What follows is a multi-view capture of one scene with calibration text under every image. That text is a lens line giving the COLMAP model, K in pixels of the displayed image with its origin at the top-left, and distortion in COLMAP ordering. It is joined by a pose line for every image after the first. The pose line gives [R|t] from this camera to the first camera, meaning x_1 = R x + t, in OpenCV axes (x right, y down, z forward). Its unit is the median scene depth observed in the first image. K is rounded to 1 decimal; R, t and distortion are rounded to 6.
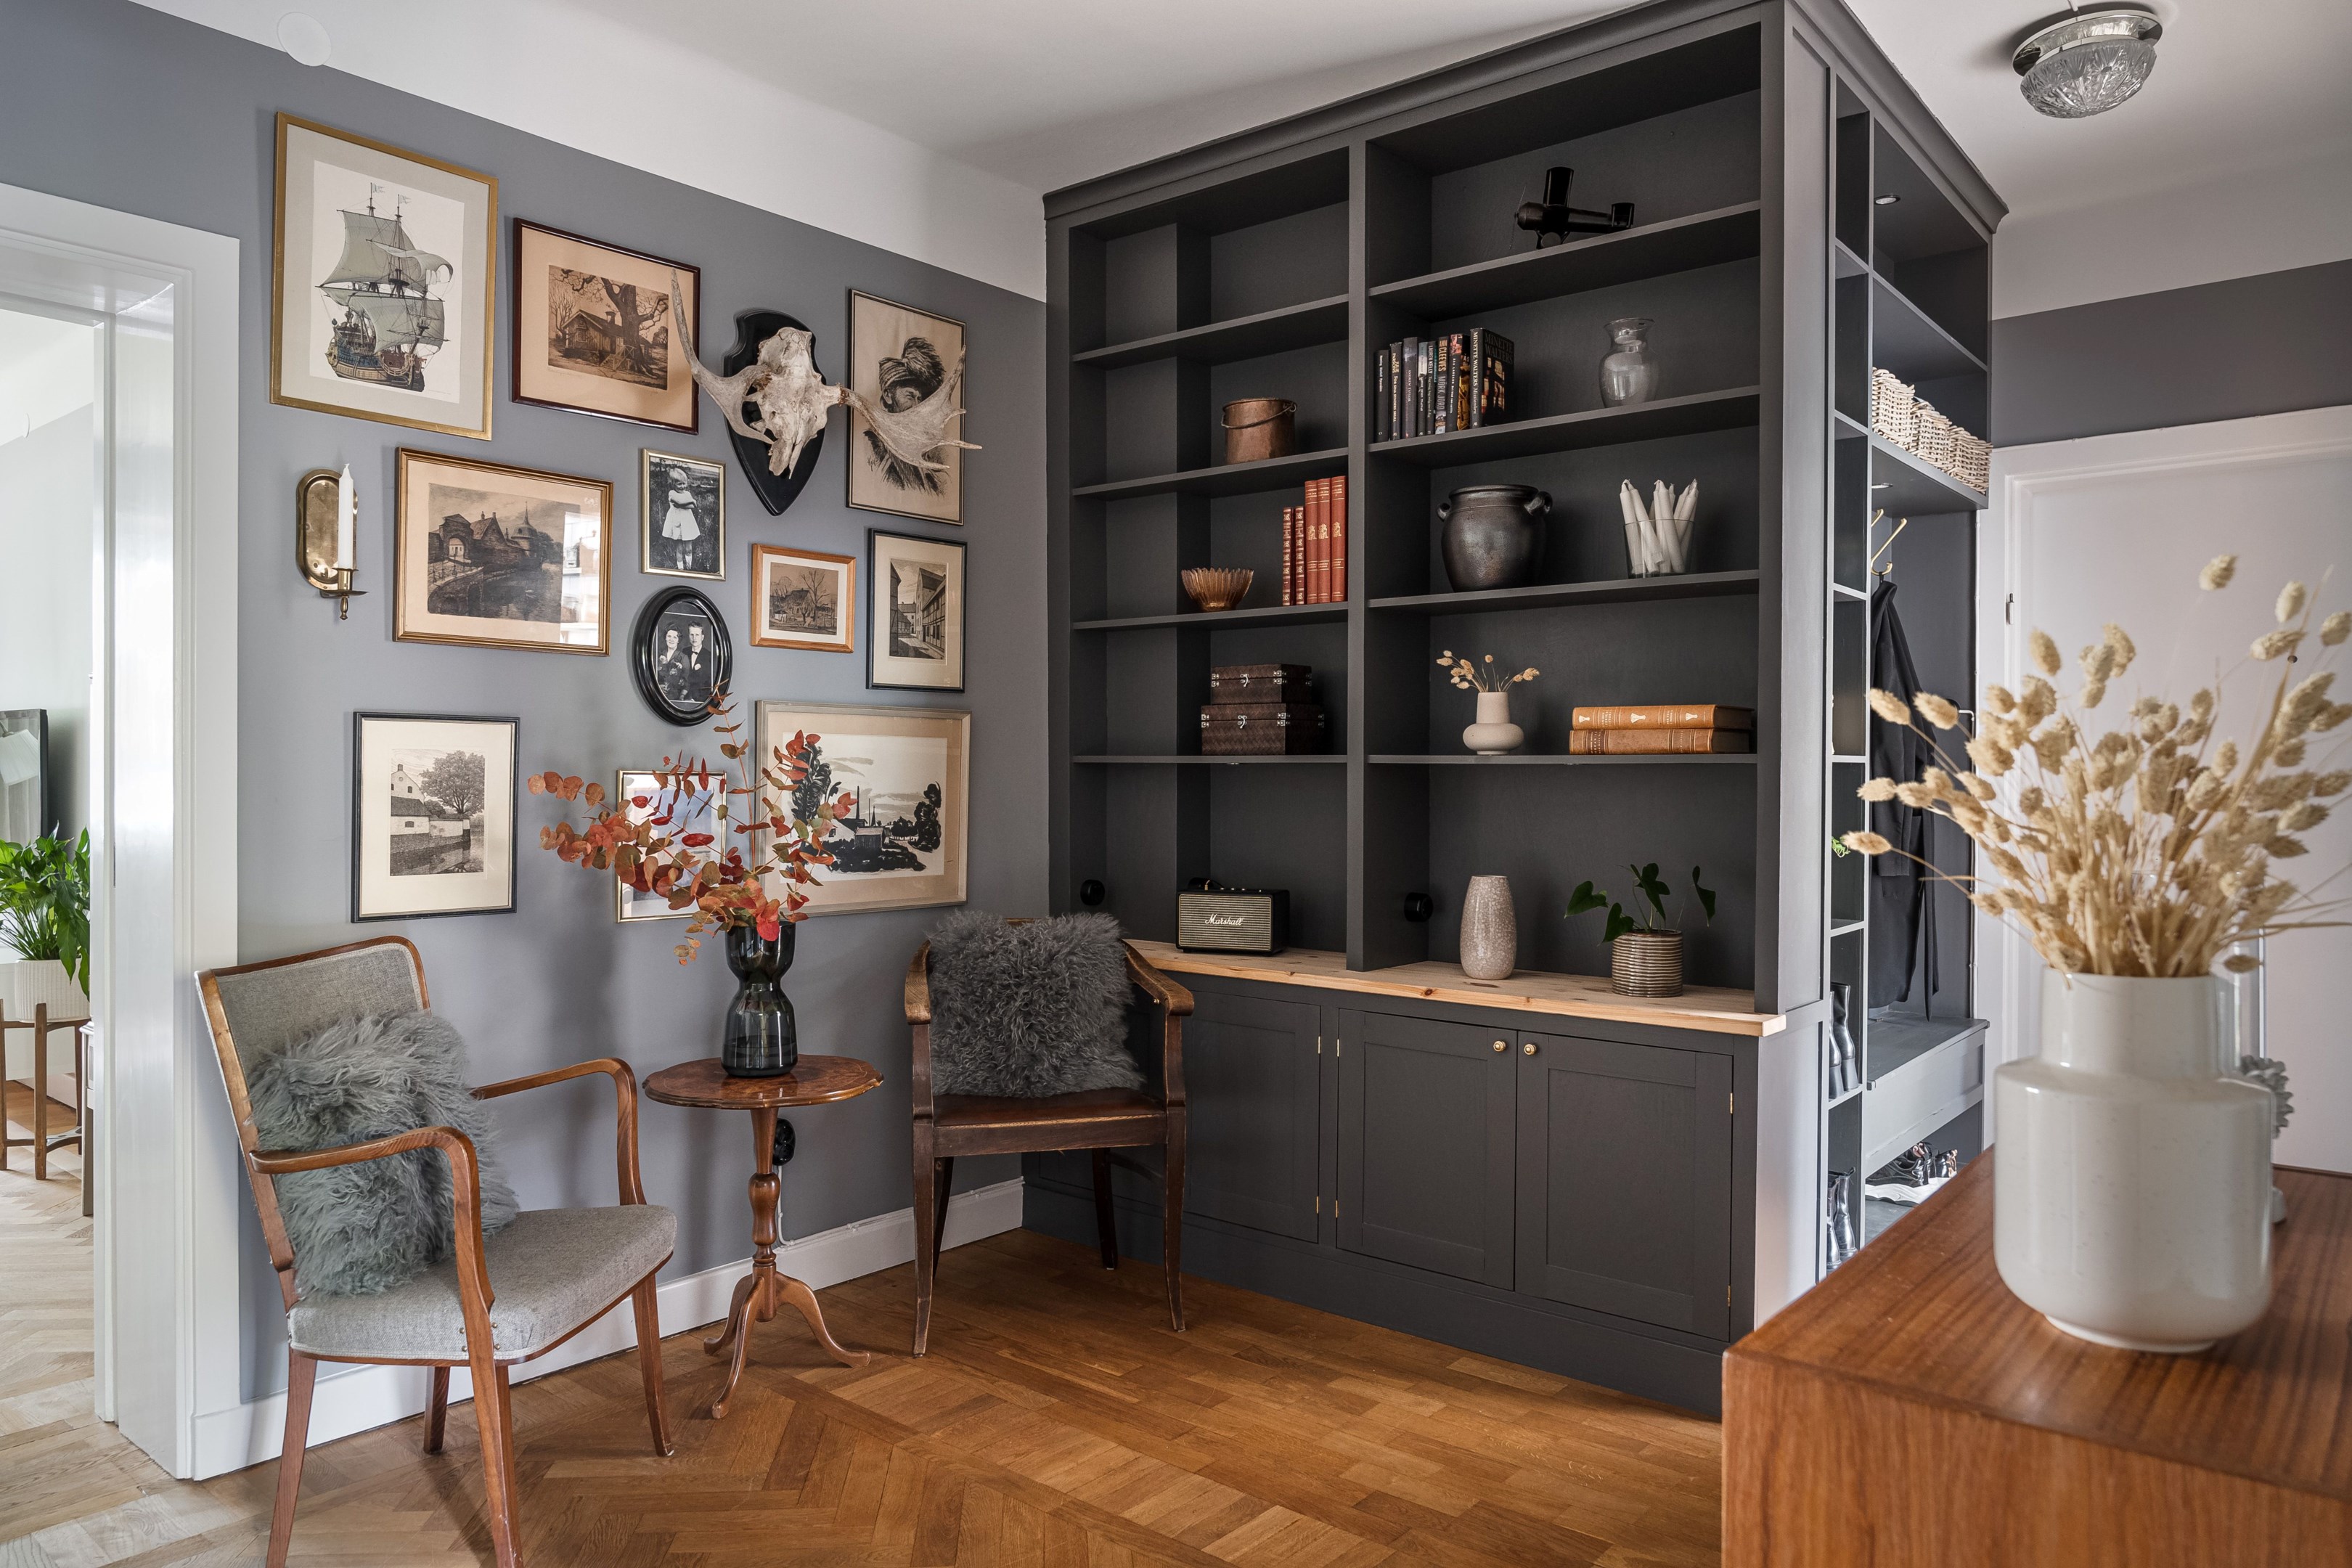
lens RADIAL K [[1561.4, 0, 1176.0], [0, 1561.4, 784.0], [0, 0, 1]] dist [-0.003998, -0.000844]
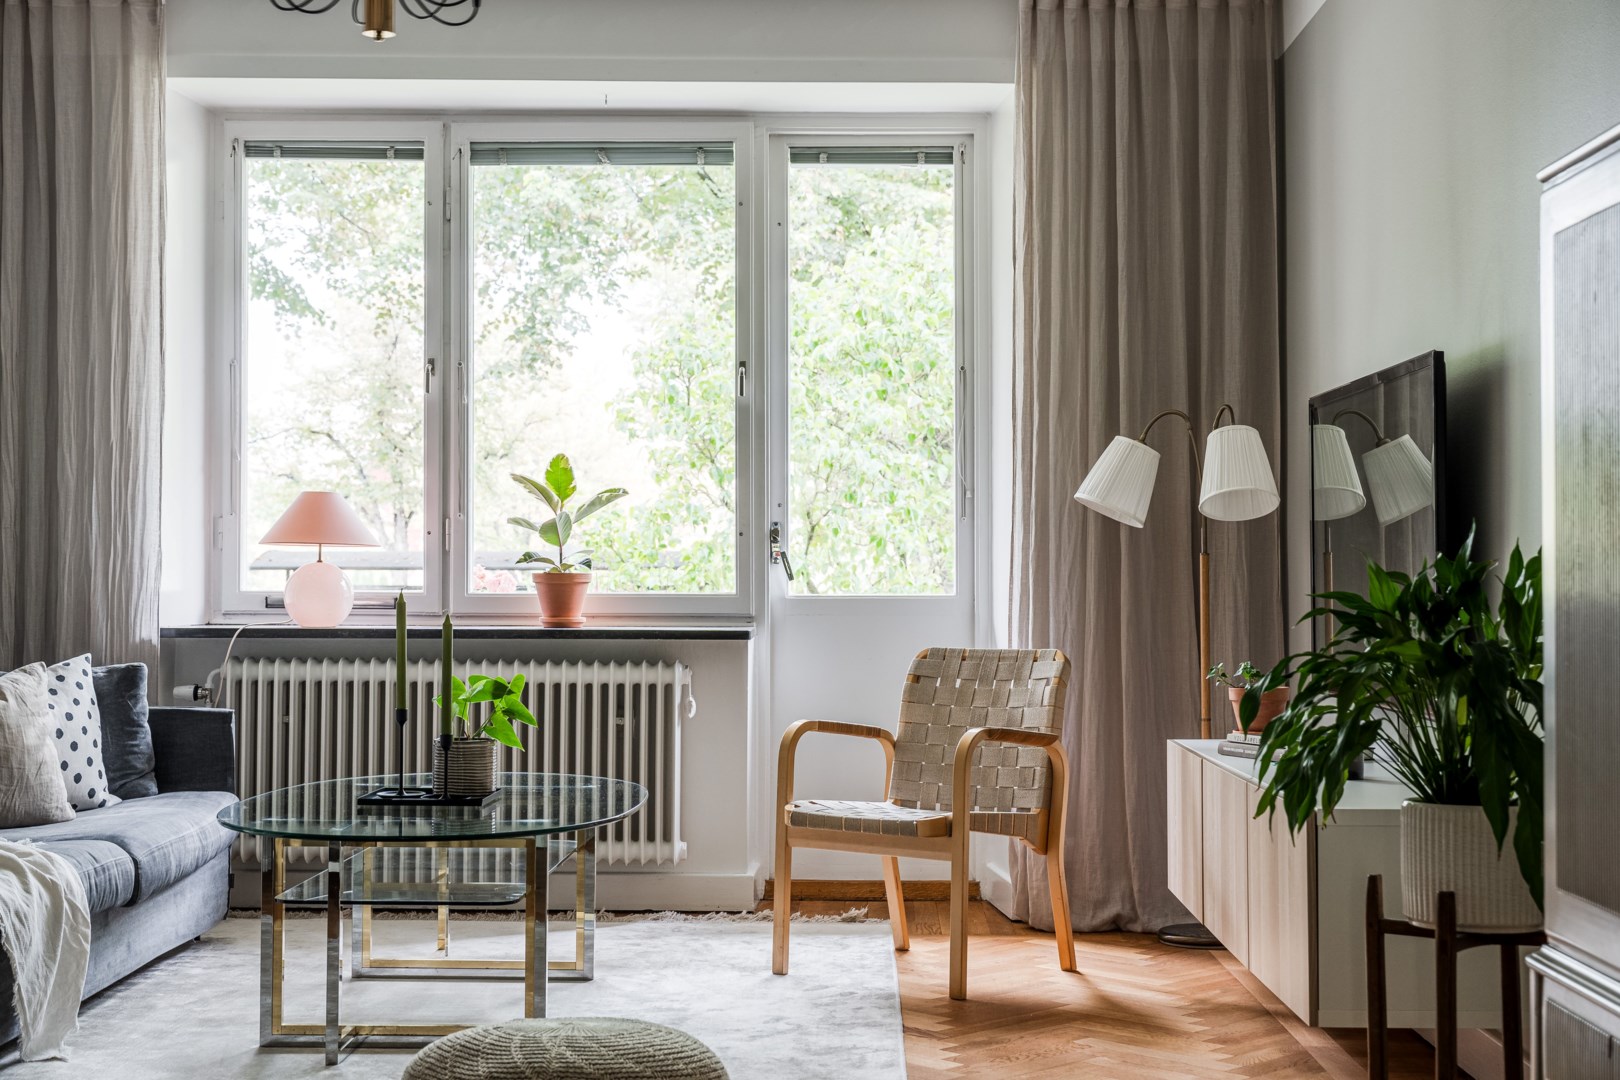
lens RADIAL K [[2220.5, 0, 810.0], [0, 2220.5, 540.0], [0, 0, 1]] dist [0.026388, 0.041497]
pose [[0.621546, -0.020396, -0.783112, -0.361715], [-0.004028, 0.999565, -0.029230, 0.061624], [0.783368, 0.021322, 0.621193, 0.485654]]
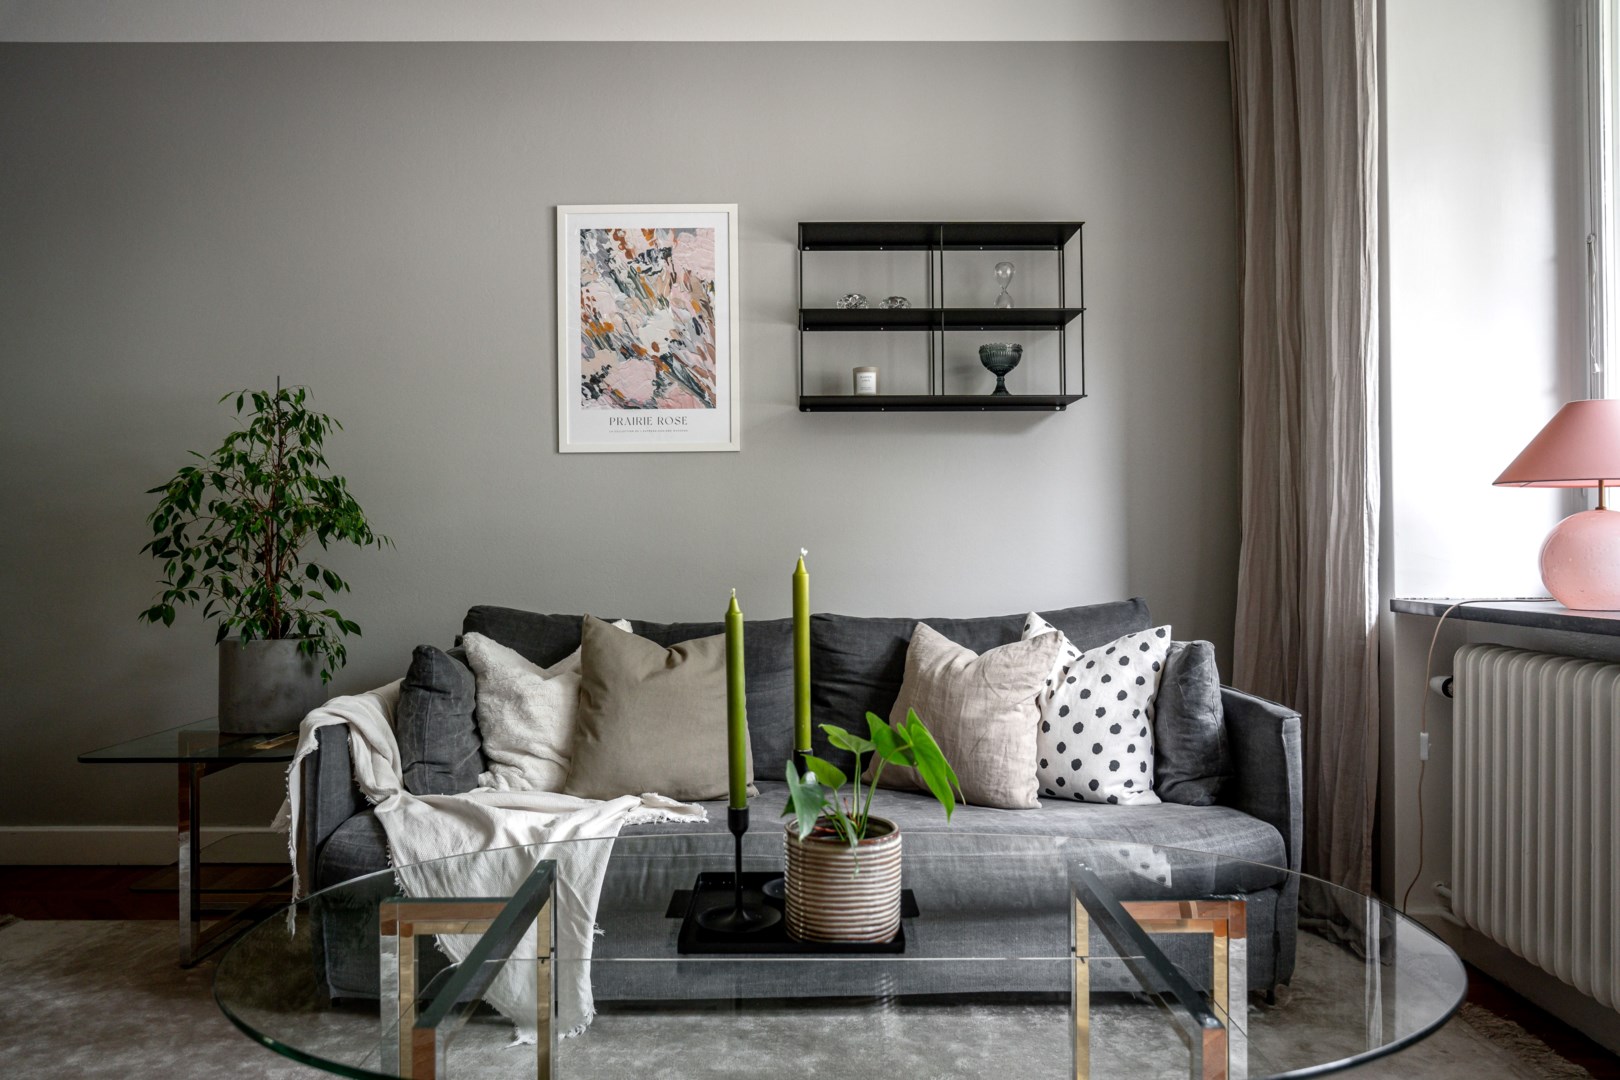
lens RADIAL K [[1148.7, 0, 810.0], [0, 1148.7, 540.0], [0, 0, 1]] dist [-0.003011, -0.000413]
pose [[-0.771192, -0.010101, -0.636522, -1.272110], [-0.005455, 0.999942, -0.009259, 0.053003], [0.636579, -0.003669, -0.771203, 1.450456]]
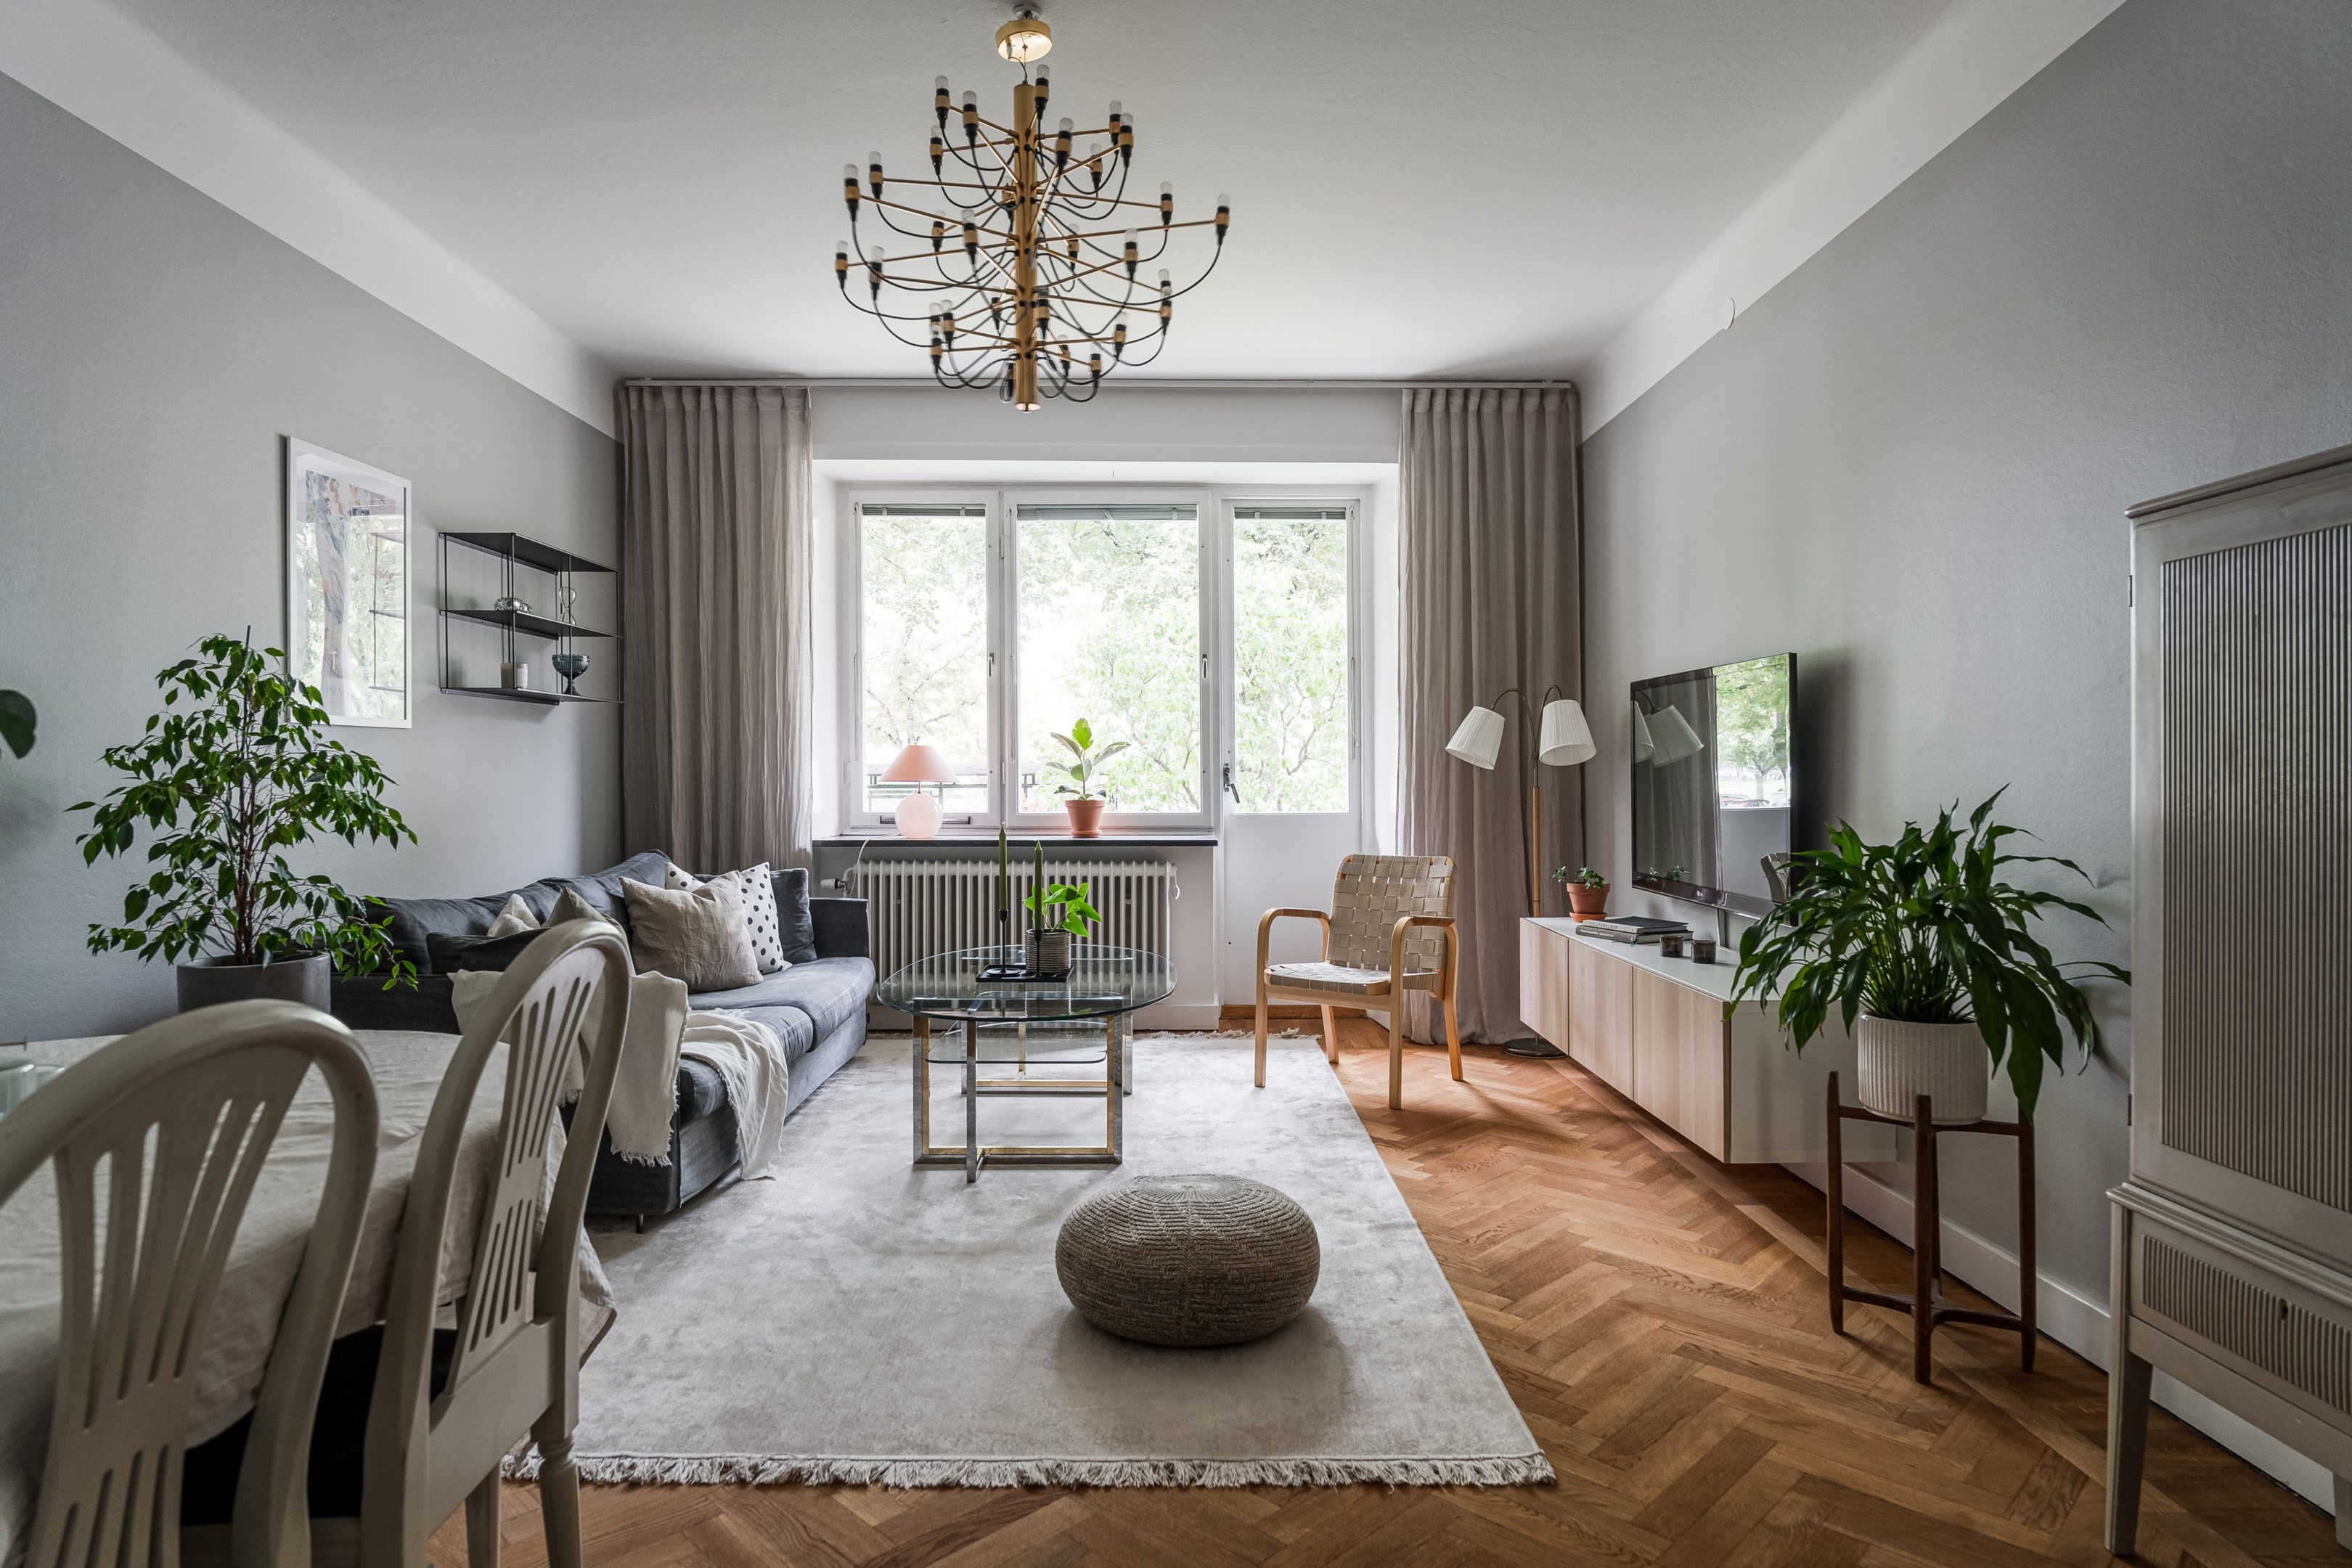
lens RADIAL K [[1286.7, 0, 1176.0], [0, 1286.7, 784.0], [0, 0, 1]] dist [-0.018221, 0.002590]
pose [[0.643892, -0.001494, -0.765115, -0.647259], [0.000797, 0.999999, -0.001281, 0.021719], [0.765116, 0.000215, 0.643893, 0.544857]]
